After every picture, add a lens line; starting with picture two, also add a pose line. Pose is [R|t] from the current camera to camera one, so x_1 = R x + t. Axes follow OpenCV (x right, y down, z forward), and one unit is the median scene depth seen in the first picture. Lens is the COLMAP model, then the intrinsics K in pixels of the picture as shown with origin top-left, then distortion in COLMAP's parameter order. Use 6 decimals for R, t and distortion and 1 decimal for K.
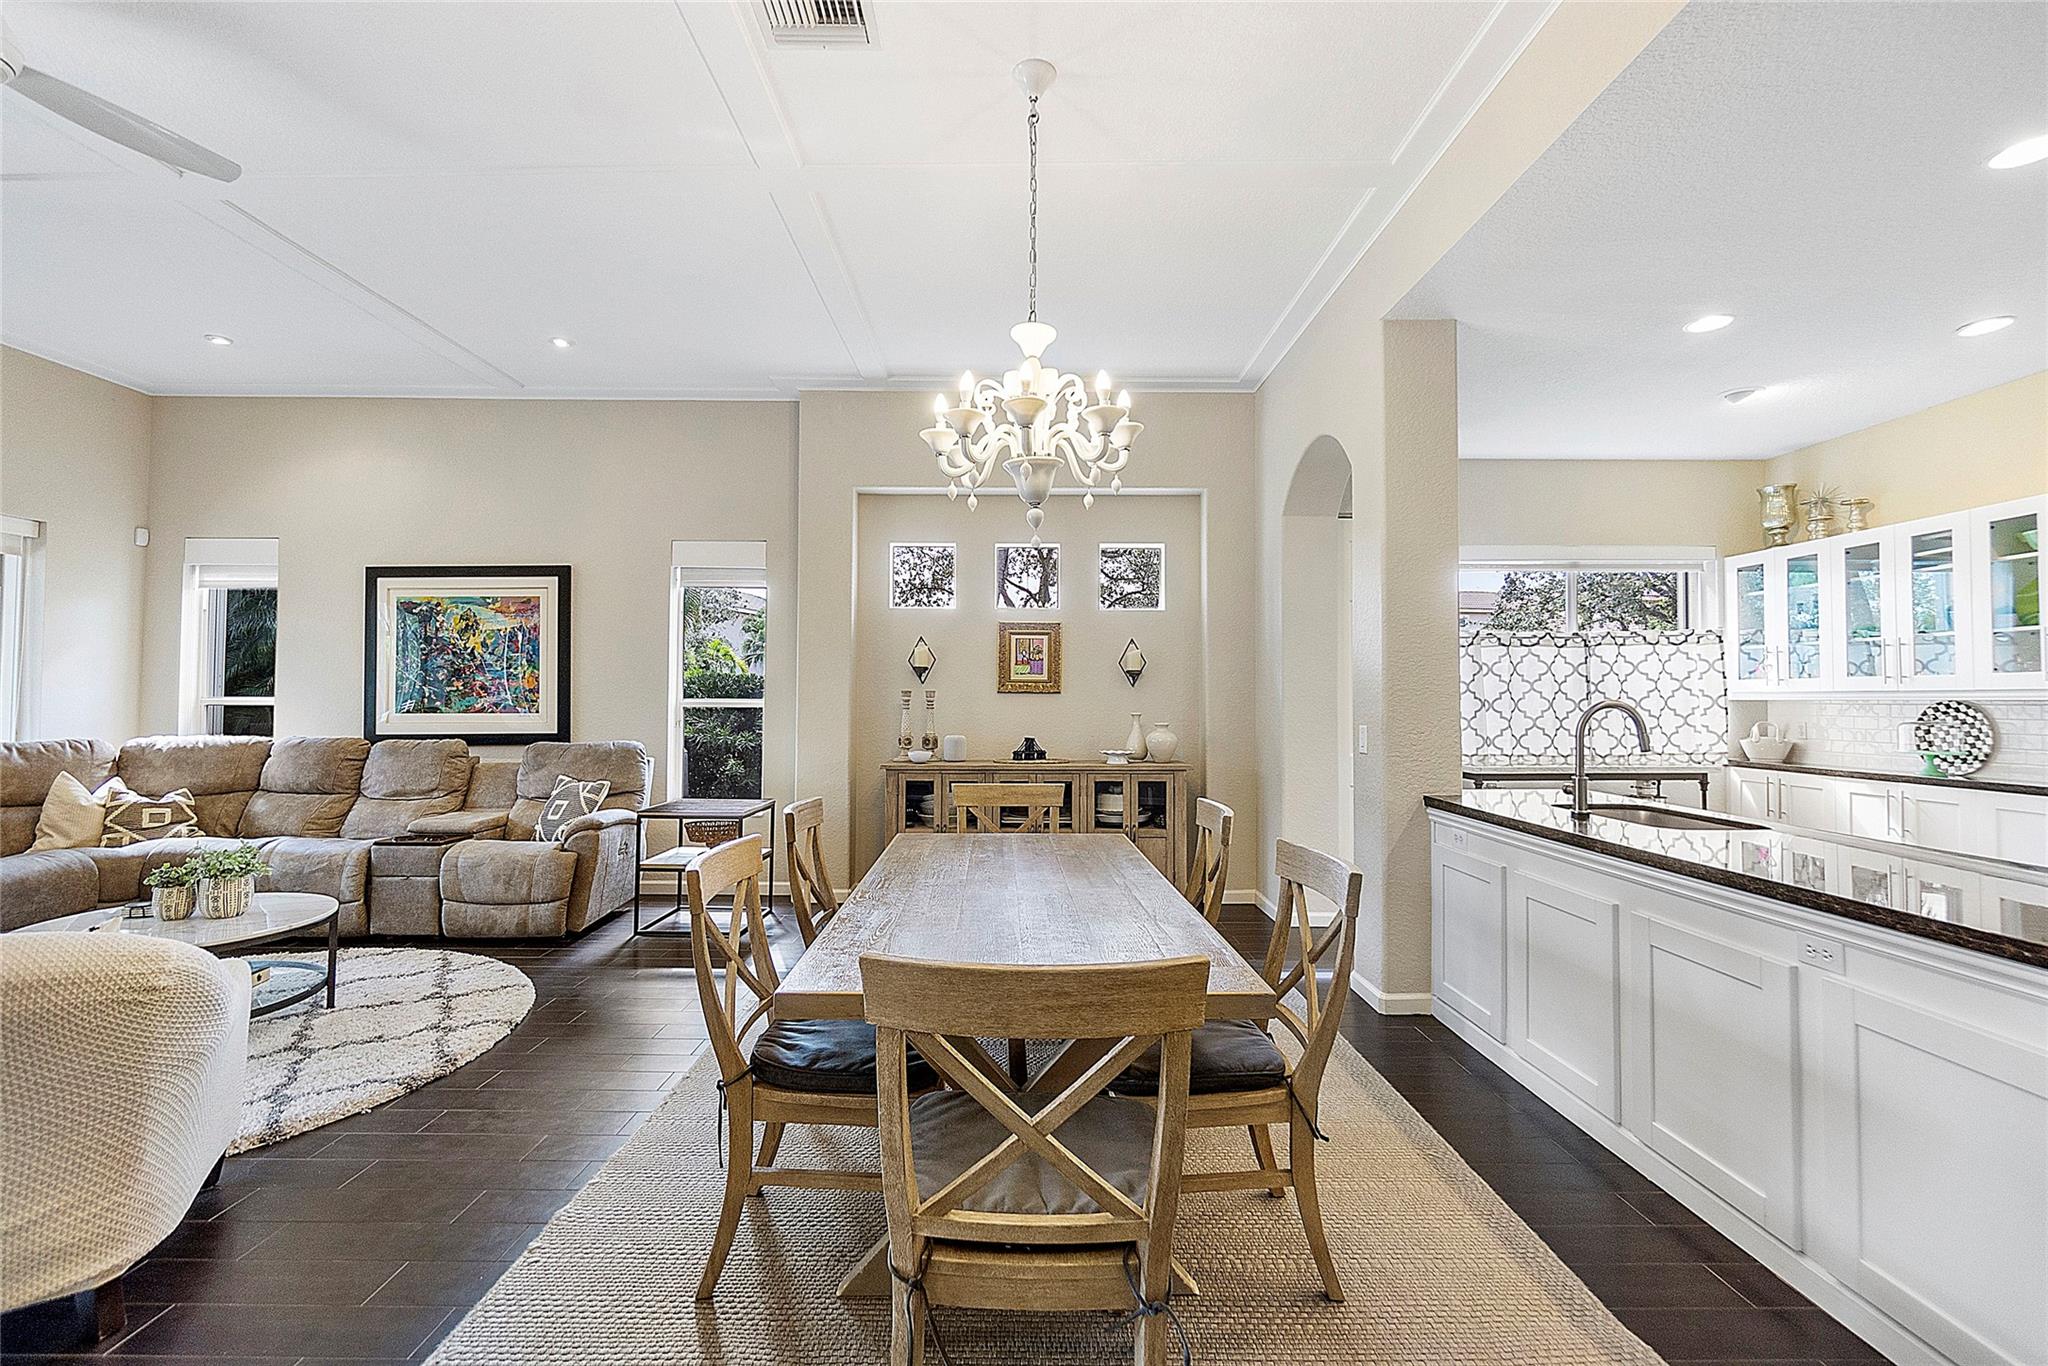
lens RADIAL K [[882.9, 0, 1023.3], [0, 882.9, 677.4], [0, 0, 1]] dist [-0.009078, 0.001343]
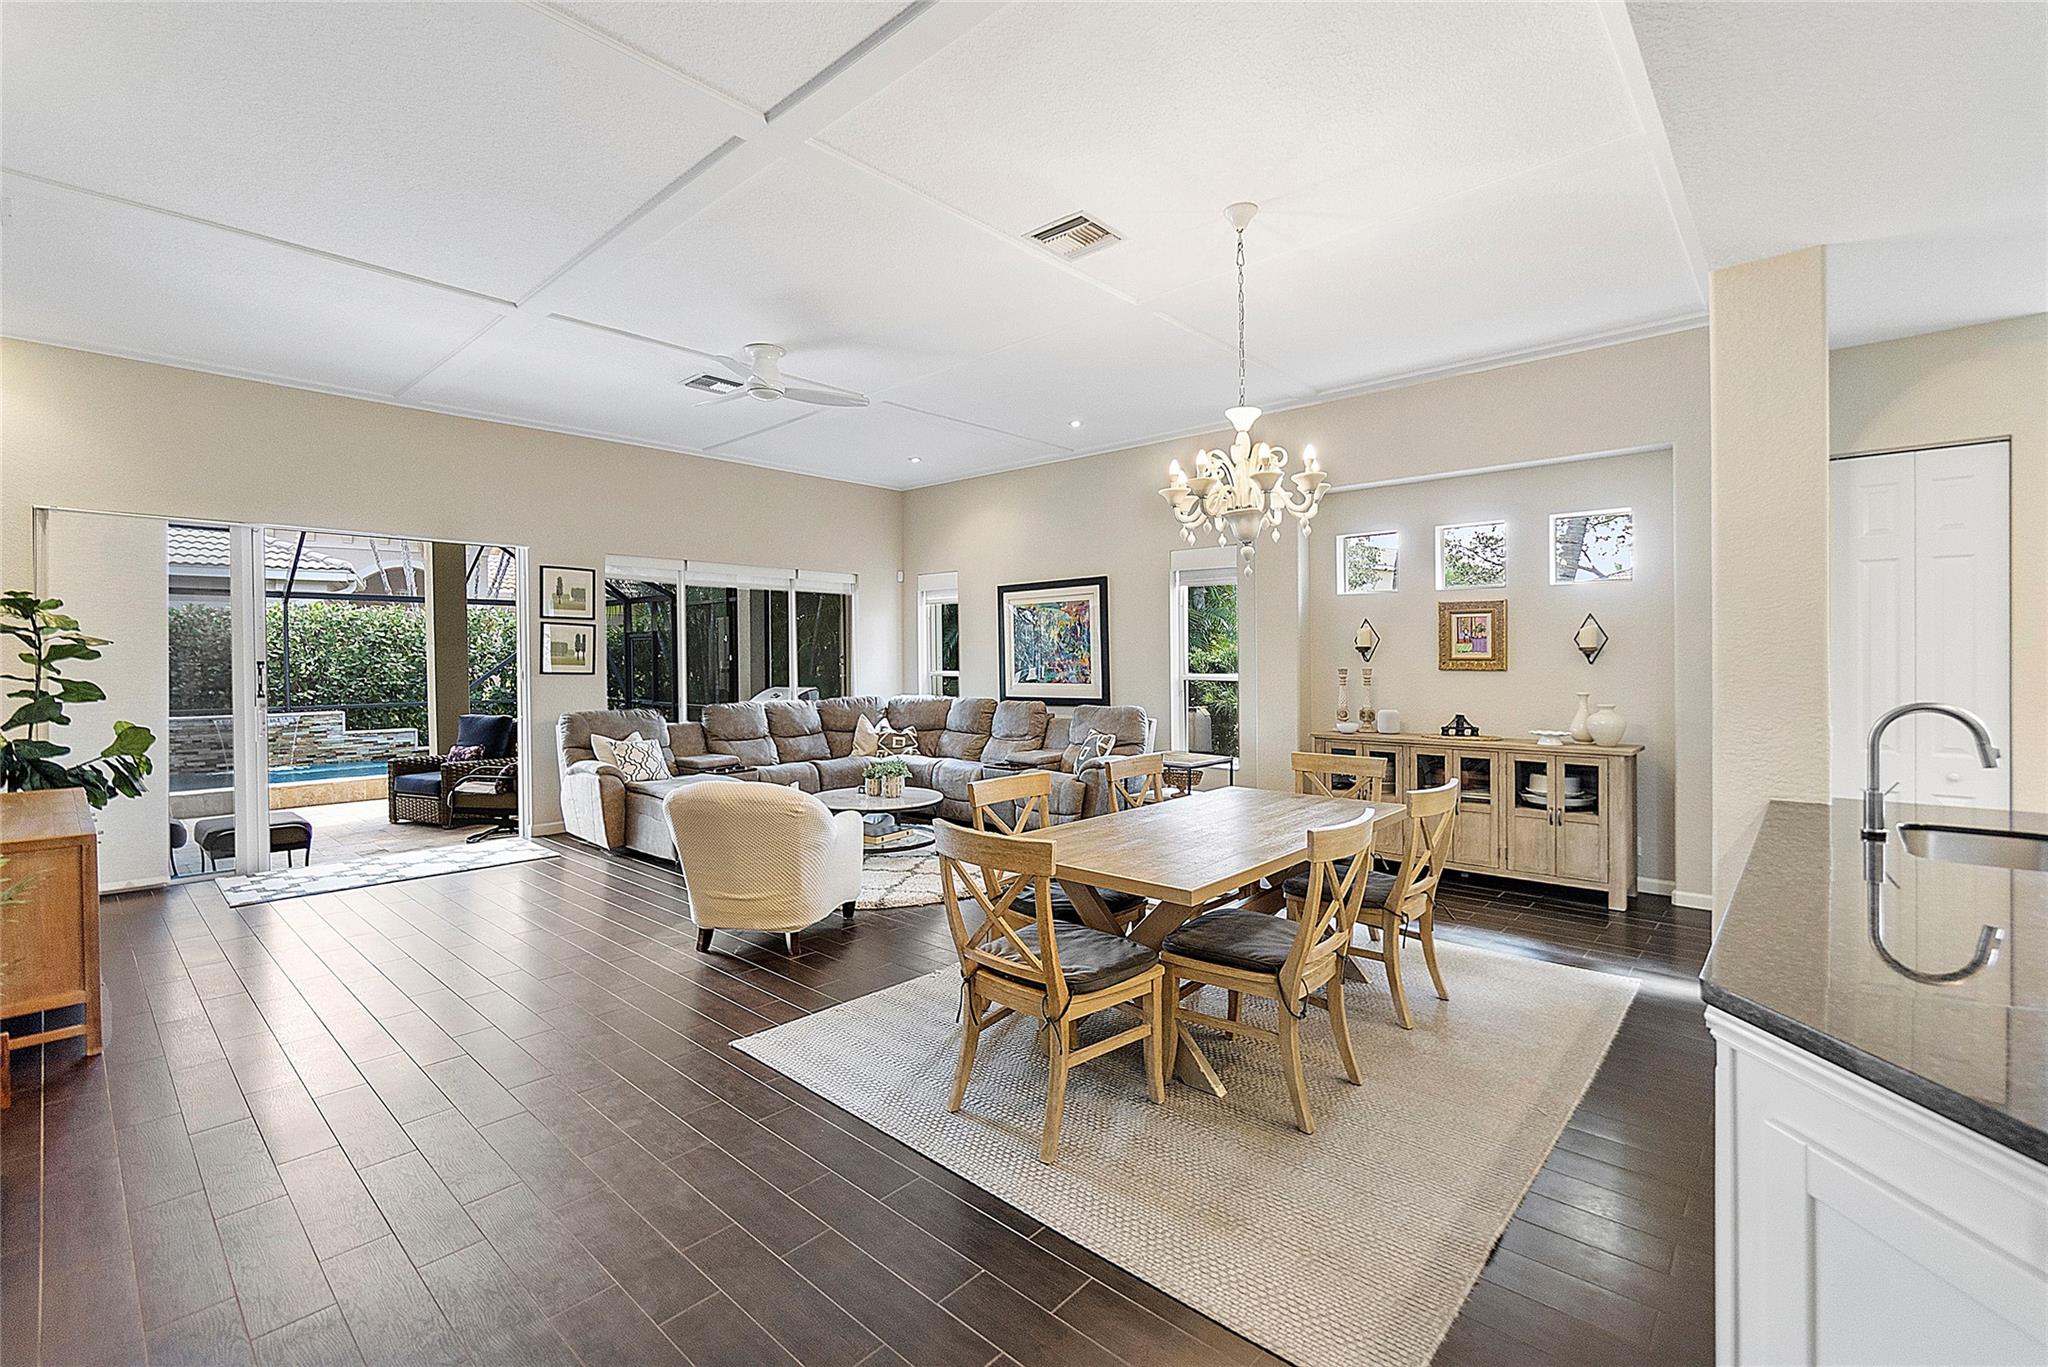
lens RADIAL K [[882.9, 0, 1022.7], [0, 882.9, 681.0], [0, 0, 1]] dist [-0.009078, 0.001343]
pose [[0.735580, 0.011608, -0.677339, 0.316689], [0.023713, 0.998799, 0.042869, -0.026300], [0.677023, -0.047595, 0.734421, -0.097925]]
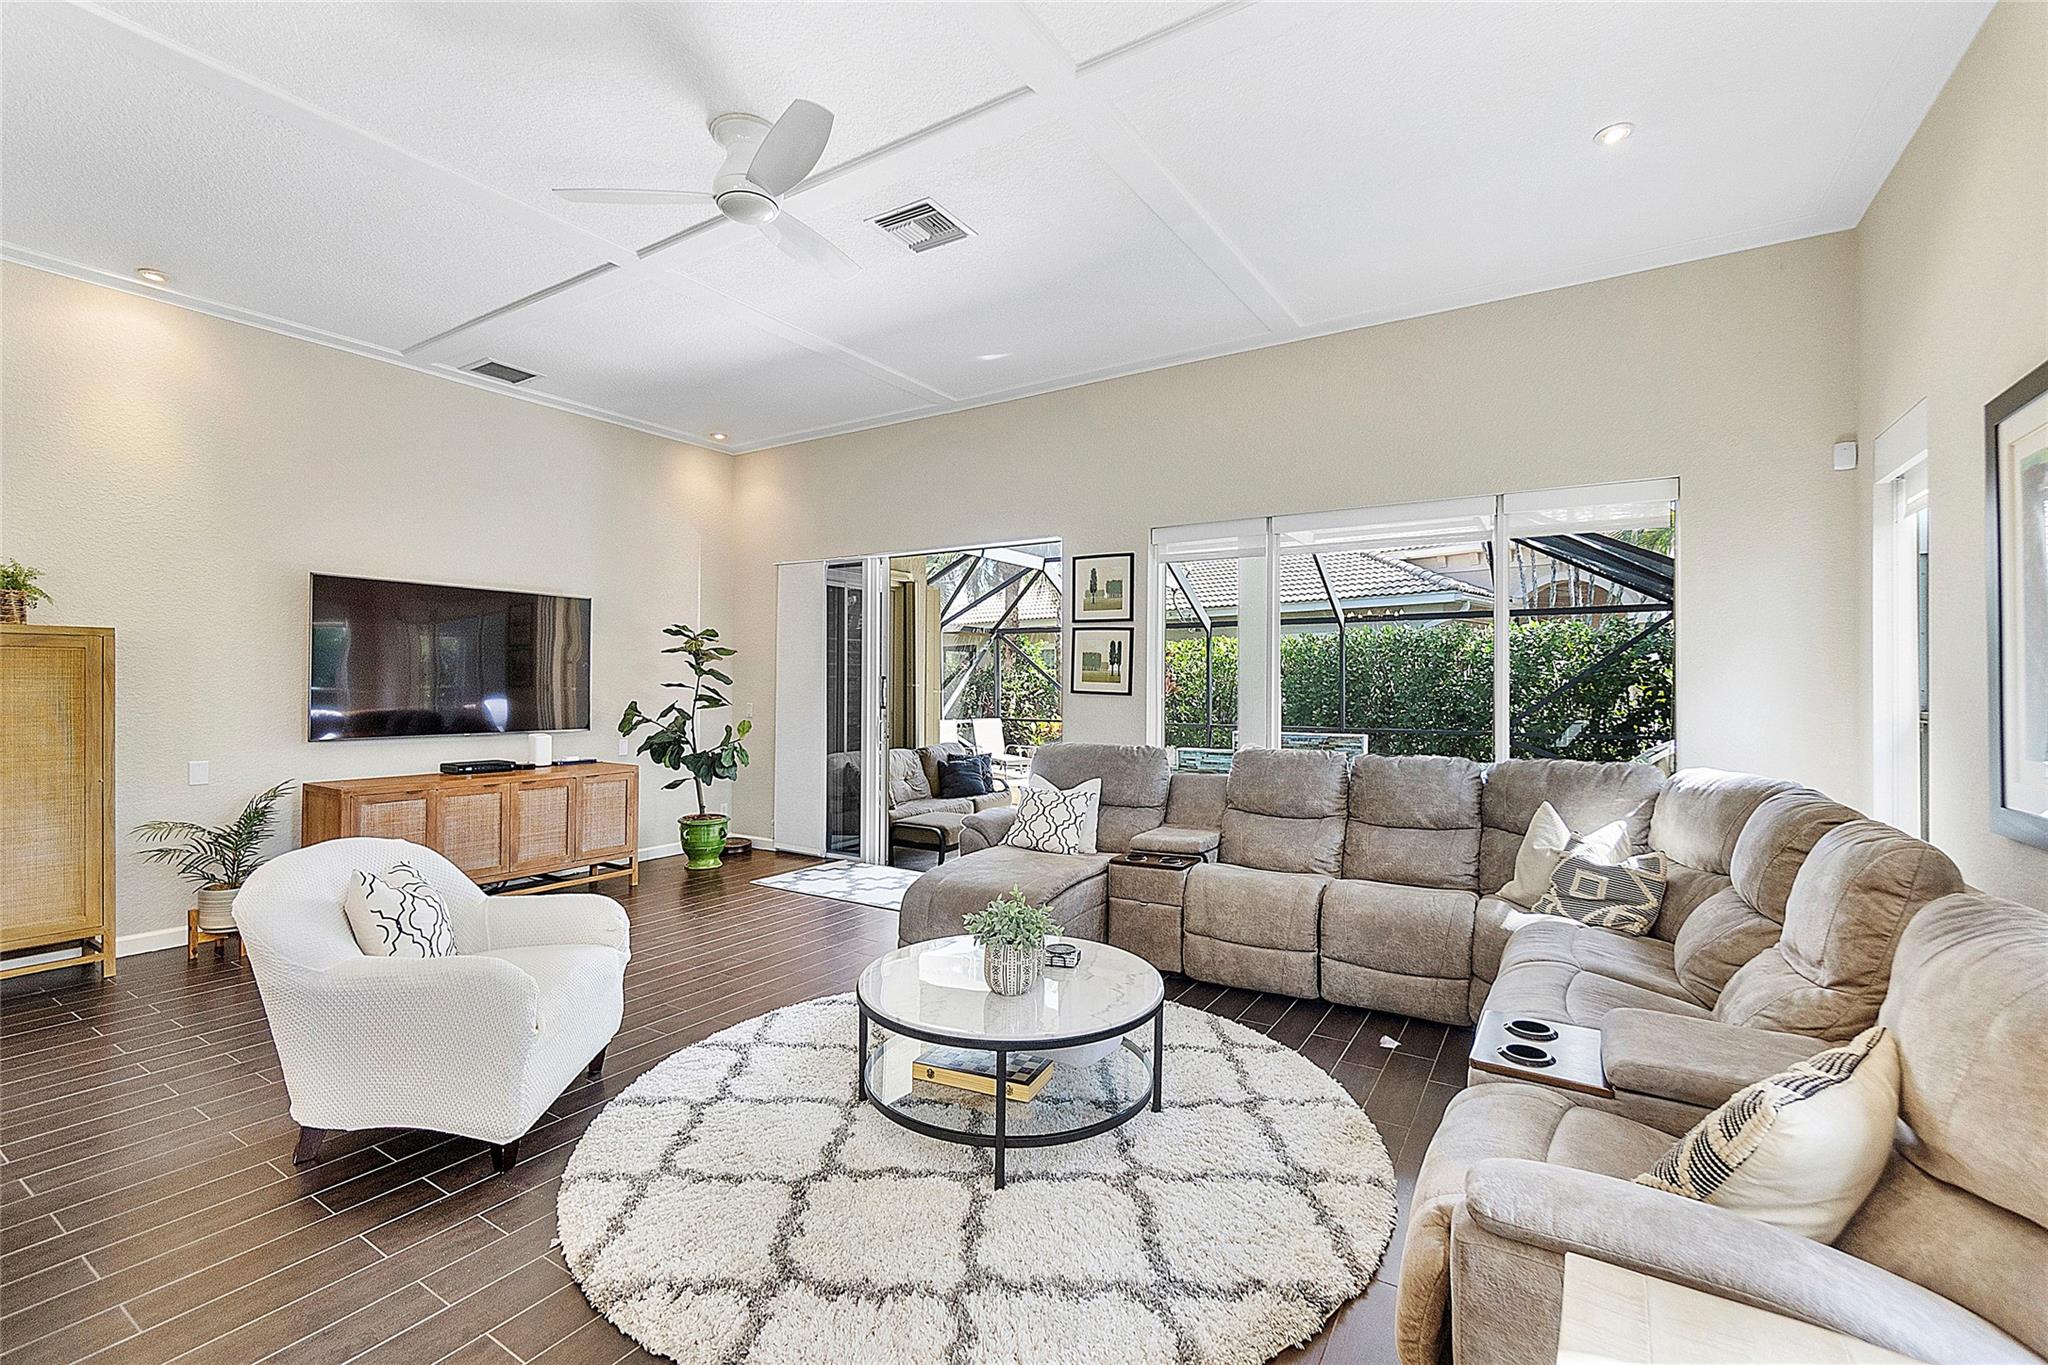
lens RADIAL K [[882.9, 0, 1032.4], [0, 882.9, 693.7], [0, 0, 1]] dist [-0.009078, 0.001343]
pose [[-0.535377, 0.001188, -0.844612, -0.152182], [0.015851, 0.999837, -0.008642, 0.008568], [0.844464, -0.018015, -0.535309, 0.832310]]
